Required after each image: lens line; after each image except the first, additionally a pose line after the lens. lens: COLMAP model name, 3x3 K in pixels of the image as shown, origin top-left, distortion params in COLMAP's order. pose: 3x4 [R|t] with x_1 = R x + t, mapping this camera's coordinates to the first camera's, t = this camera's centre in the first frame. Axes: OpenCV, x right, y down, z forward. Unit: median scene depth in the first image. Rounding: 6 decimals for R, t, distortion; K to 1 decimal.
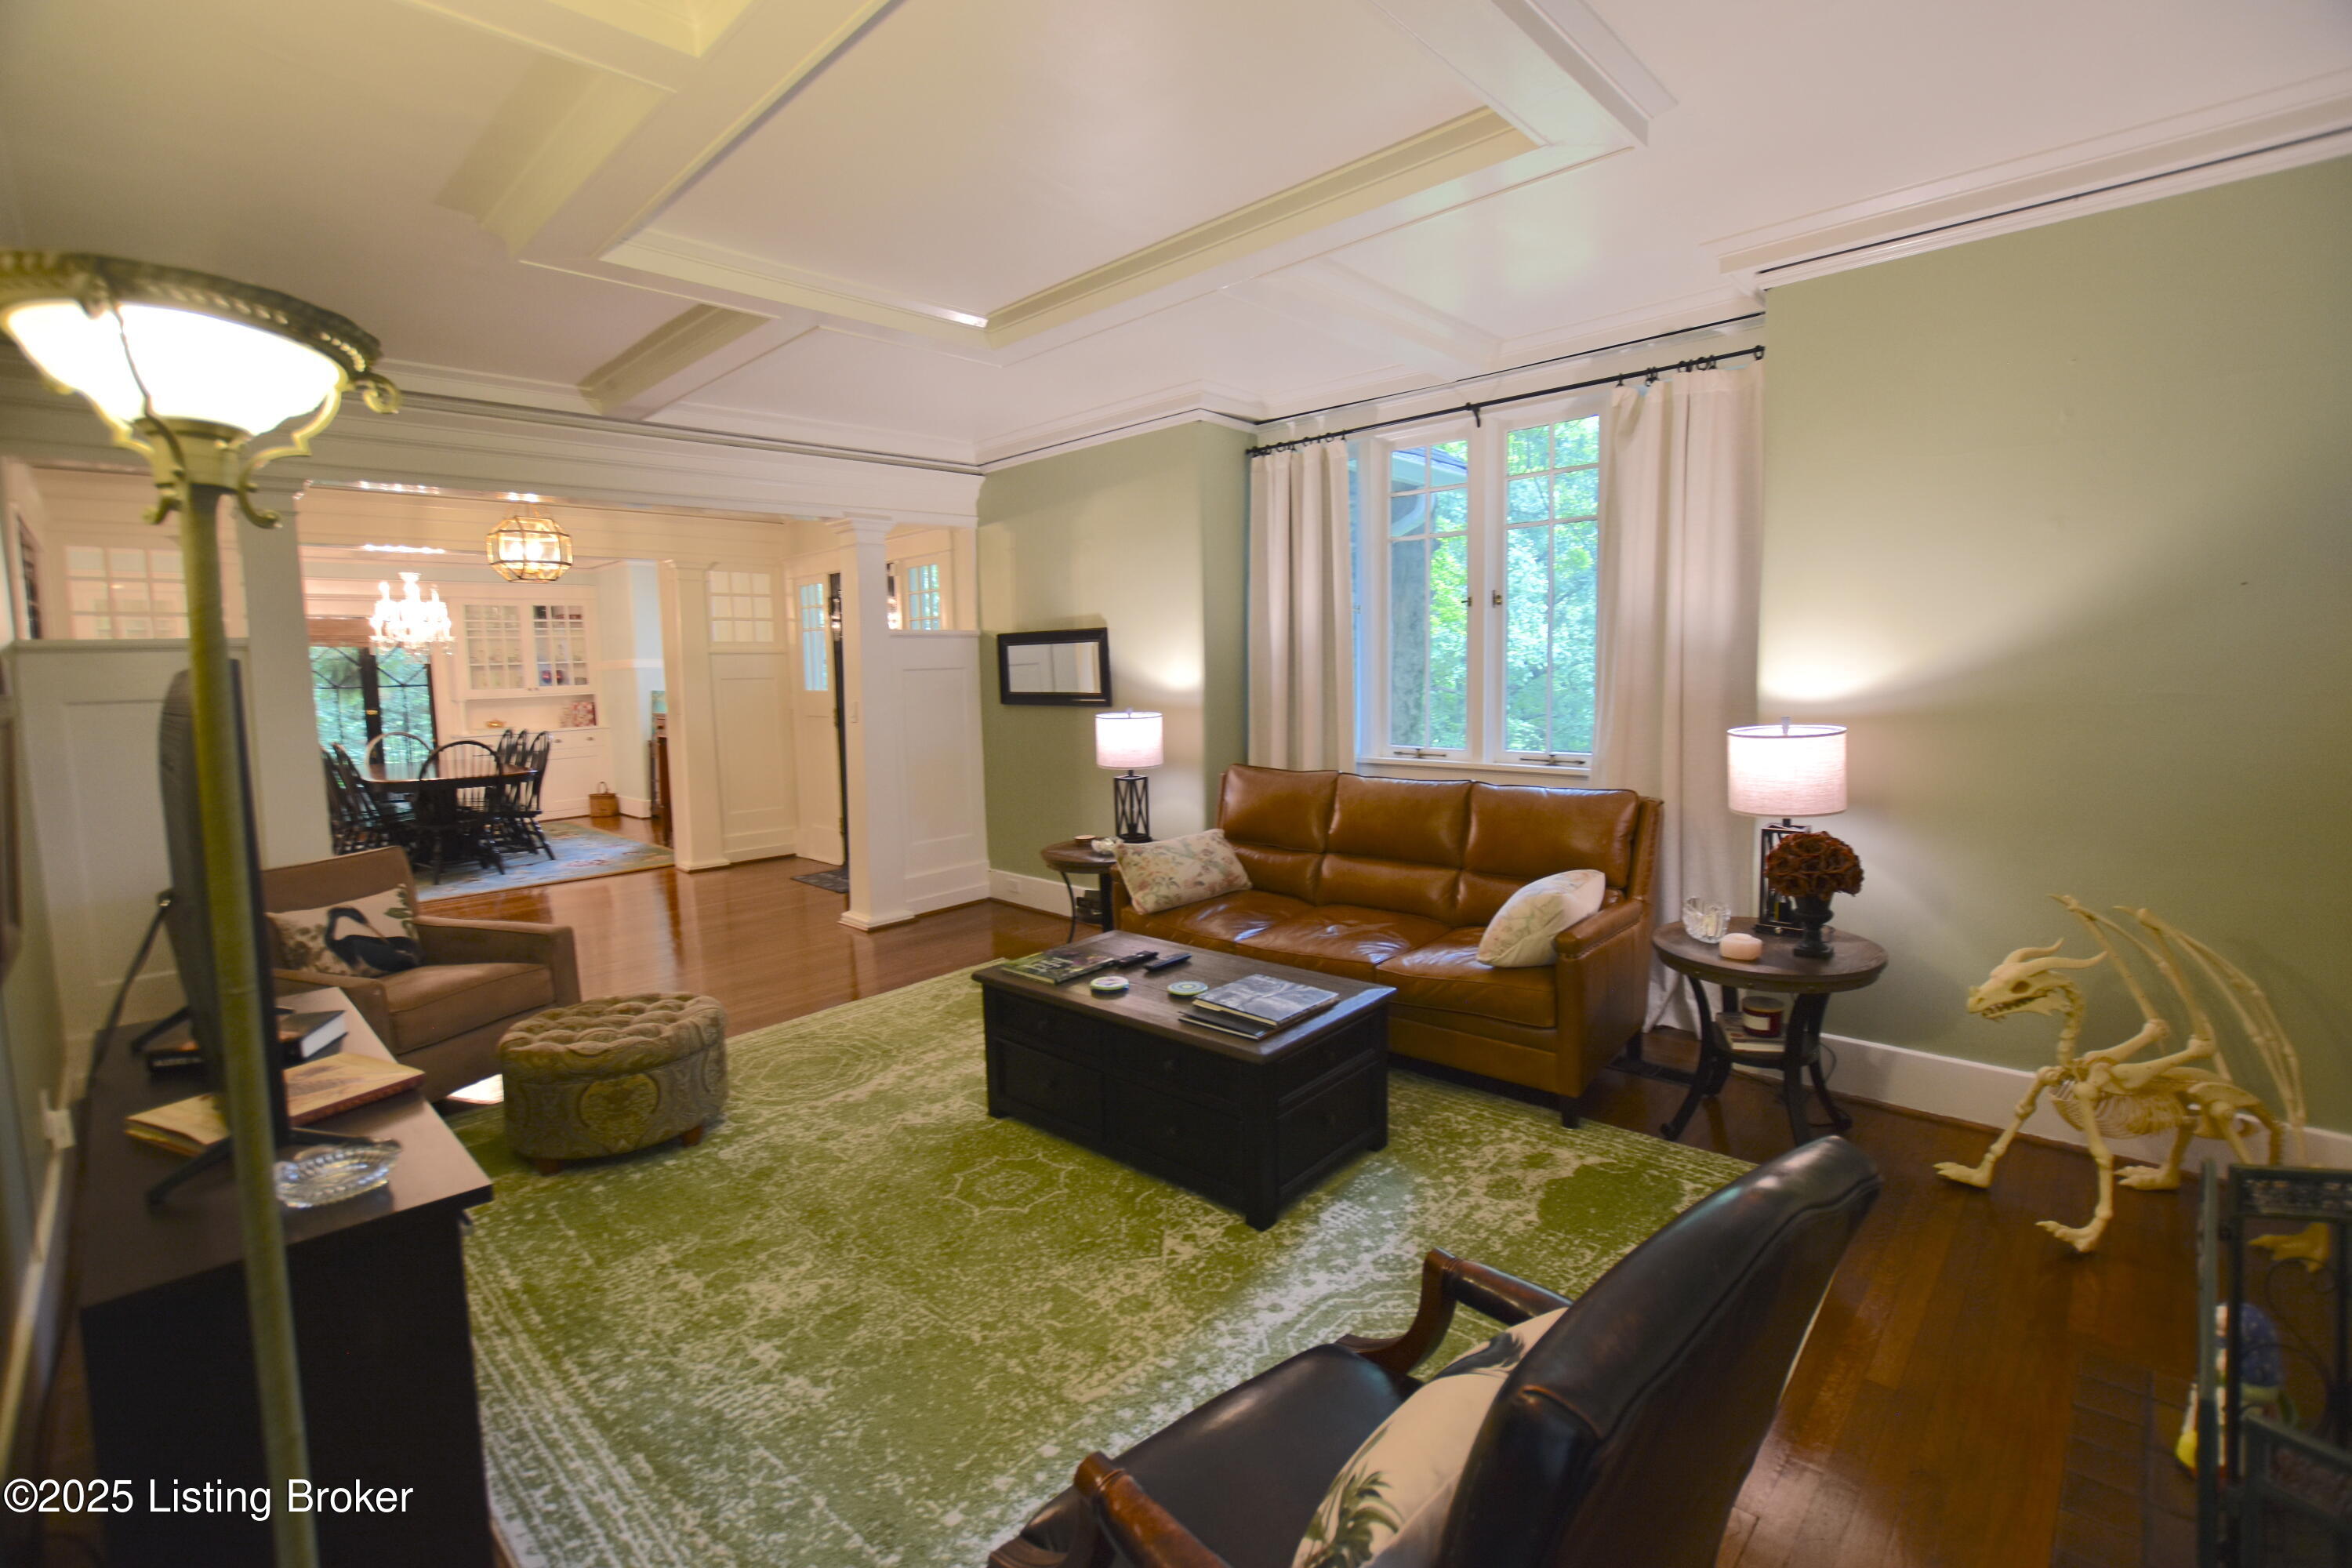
lens RADIAL K [[1036.8, 0, 1189.4], [0, 1036.8, 775.5], [0, 0, 1]] dist [-0.032257, 0.005292]
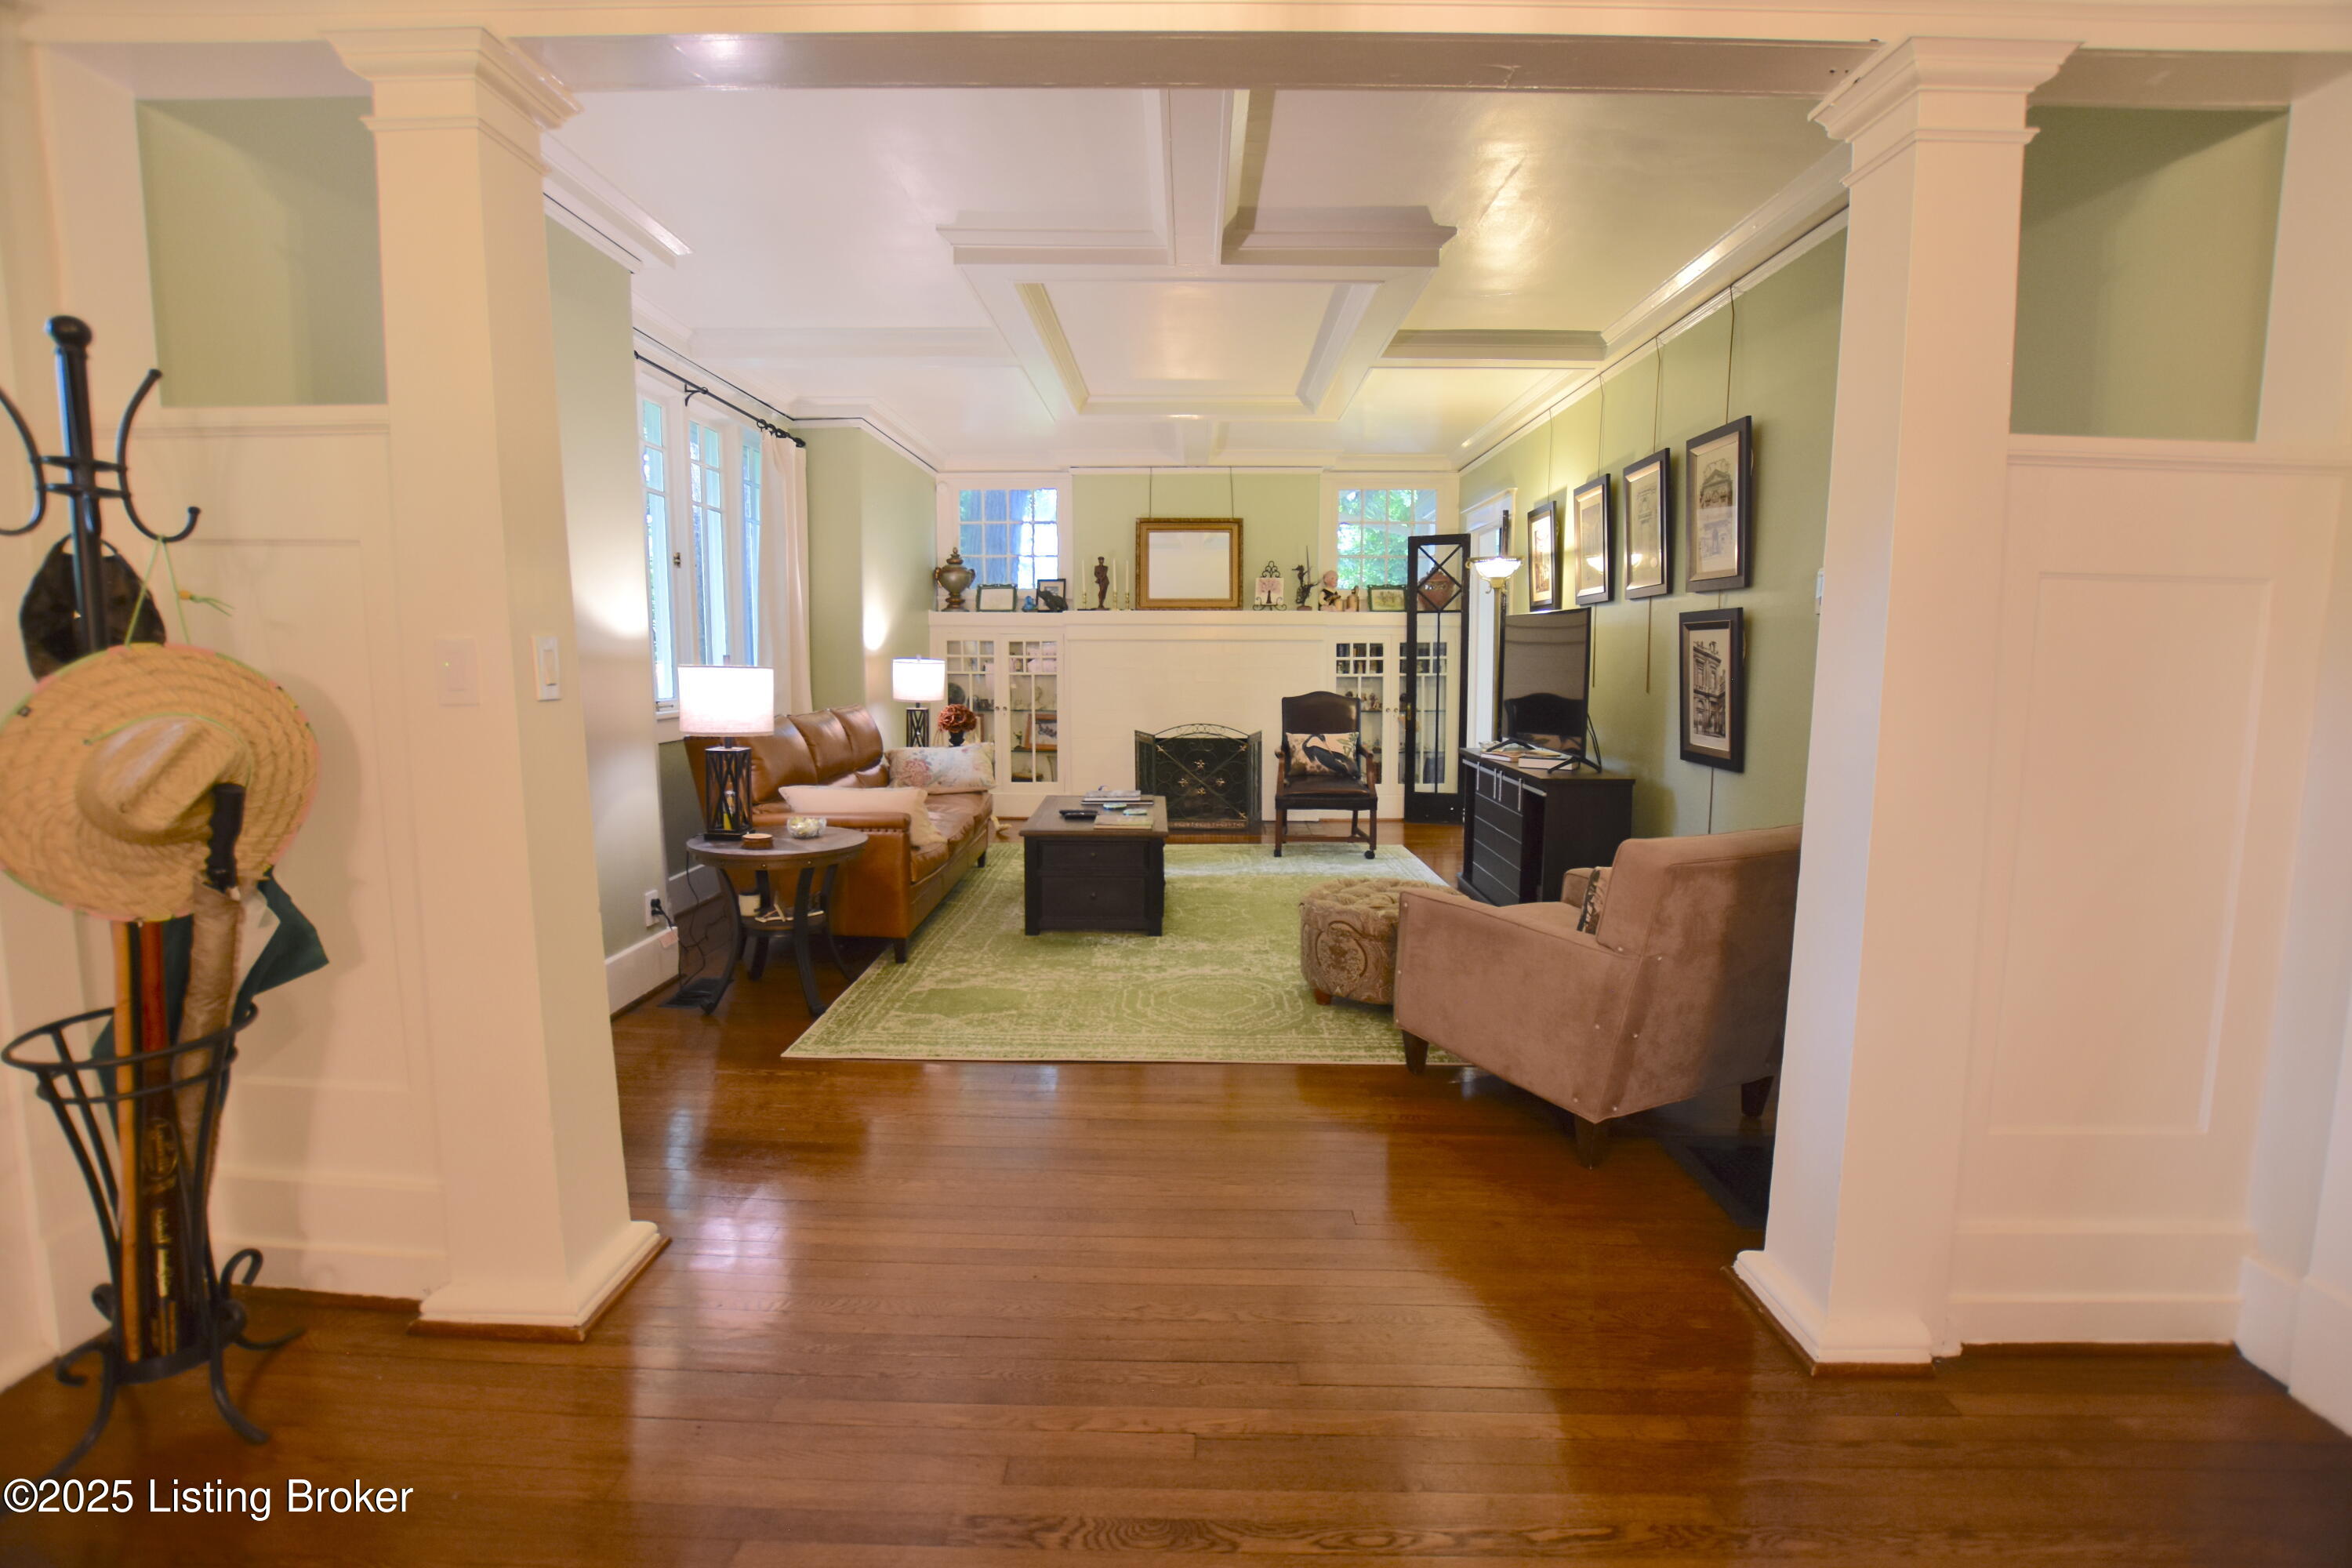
lens RADIAL K [[1036.8, 0, 1186.6], [0, 1036.8, 765.1], [0, 0, 1]] dist [-0.032257, 0.005292]
pose [[-0.675054, -0.061039, 0.735239, -1.036222], [0.085214, 0.983451, 0.159884, -0.097410], [-0.732831, 0.170583, -0.658681, 1.569501]]
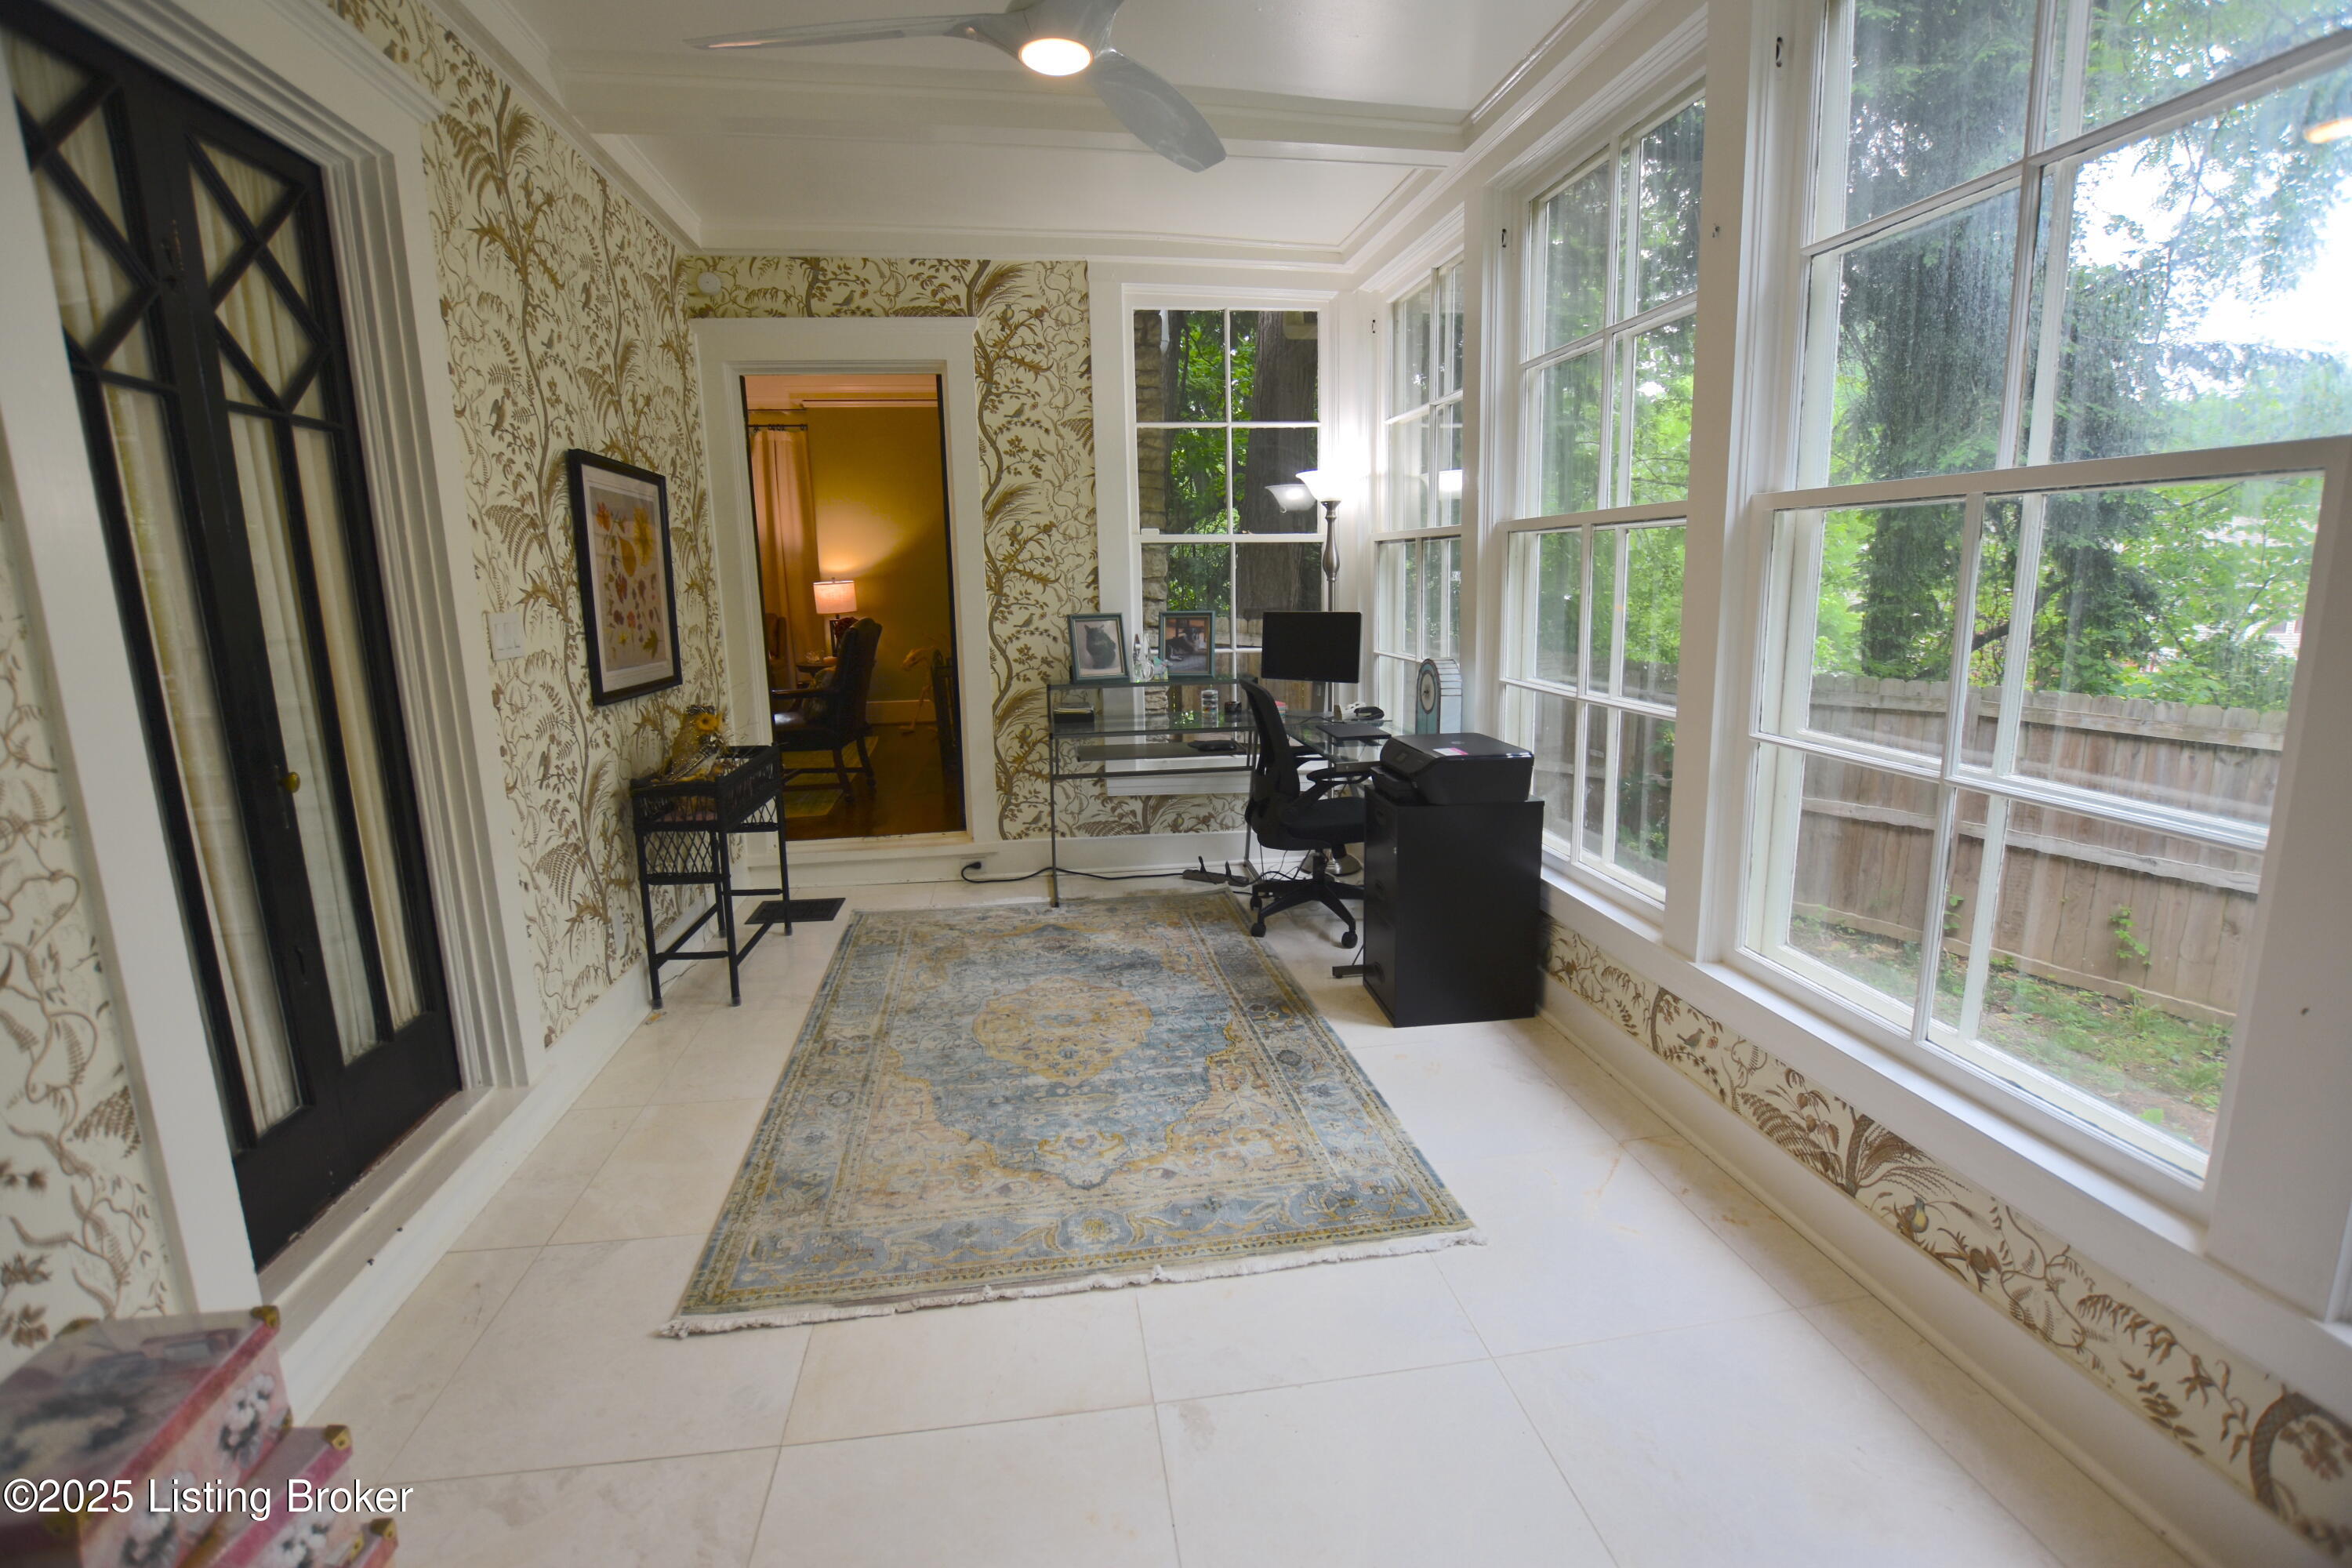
lens RADIAL K [[1036.8, 0, 1187.0], [0, 1036.8, 774.7], [0, 0, 1]] dist [-0.032257, 0.005292]
pose [[0.612933, -0.136129, 0.778320, -0.780031], [0.084462, 0.990691, 0.106759, 0.186439], [-0.785607, 0.000302, 0.618725, -1.065256]]
